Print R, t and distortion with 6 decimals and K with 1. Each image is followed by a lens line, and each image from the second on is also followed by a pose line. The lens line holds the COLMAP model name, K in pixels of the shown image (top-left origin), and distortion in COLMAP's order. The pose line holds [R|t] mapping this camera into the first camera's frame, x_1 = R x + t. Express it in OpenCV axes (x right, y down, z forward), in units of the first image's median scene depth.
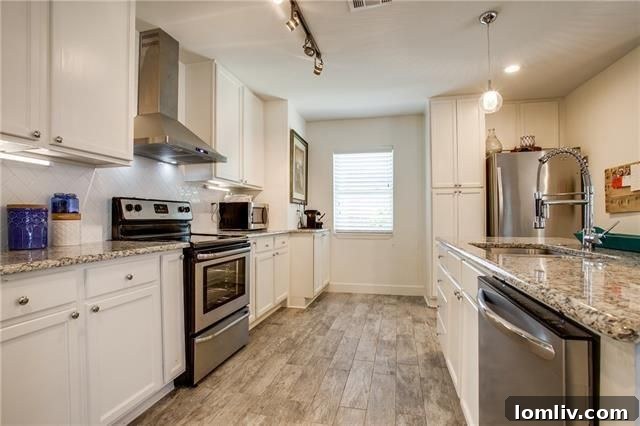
lens RADIAL K [[330.4, 0, 322.6], [0, 330.4, 210.2], [0, 0, 1]] dist [-0.069709, 0.028199]
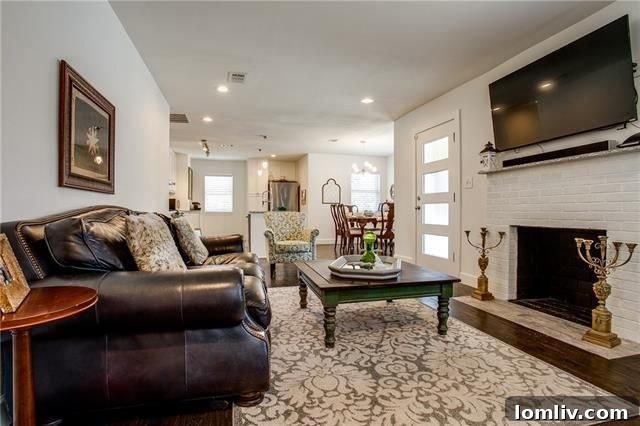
lens RADIAL K [[330.4, 0, 322.6], [0, 330.4, 210.2], [0, 0, 1]] dist [-0.069709, 0.028199]
pose [[0.891575, -0.000253, 0.452872, -0.344981], [-0.010279, 0.999731, 0.020795, -0.000168], [-0.452755, -0.023195, 0.891333, -1.735749]]
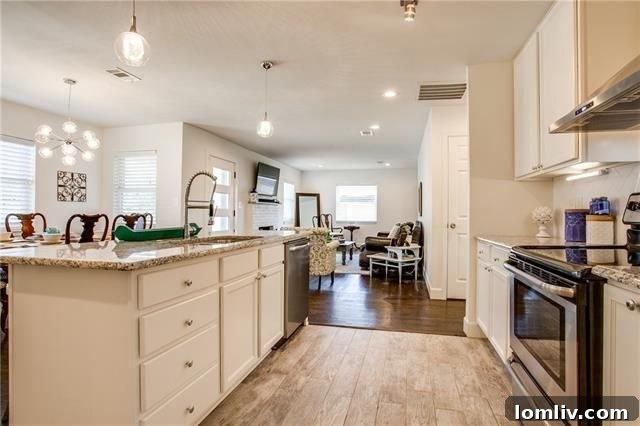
lens RADIAL K [[330.4, 0, 322.6], [0, 330.4, 210.2], [0, 0, 1]] dist [-0.069709, 0.028199]
pose [[-0.999659, -0.003580, 0.025860, 0.065418], [-0.004439, 0.999437, -0.033265, 0.017103], [-0.025727, -0.033369, -0.999112, 1.116794]]
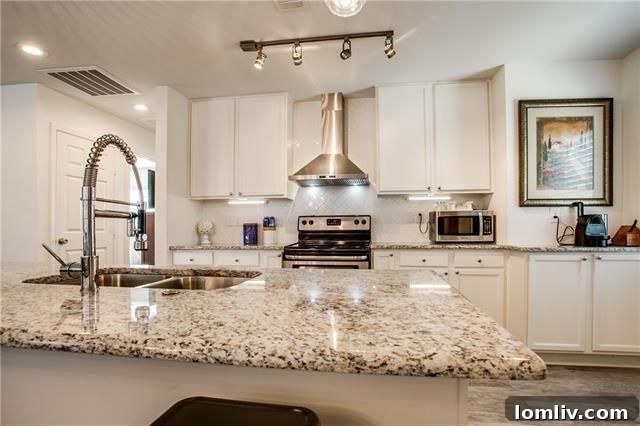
lens RADIAL K [[330.4, 0, 322.6], [0, 330.4, 210.2], [0, 0, 1]] dist [-0.069709, 0.028199]
pose [[0.066080, -0.046172, -0.996746, 0.647599], [0.029862, 0.998573, -0.044277, 0.003912], [0.997367, -0.026839, 0.067364, 0.622869]]
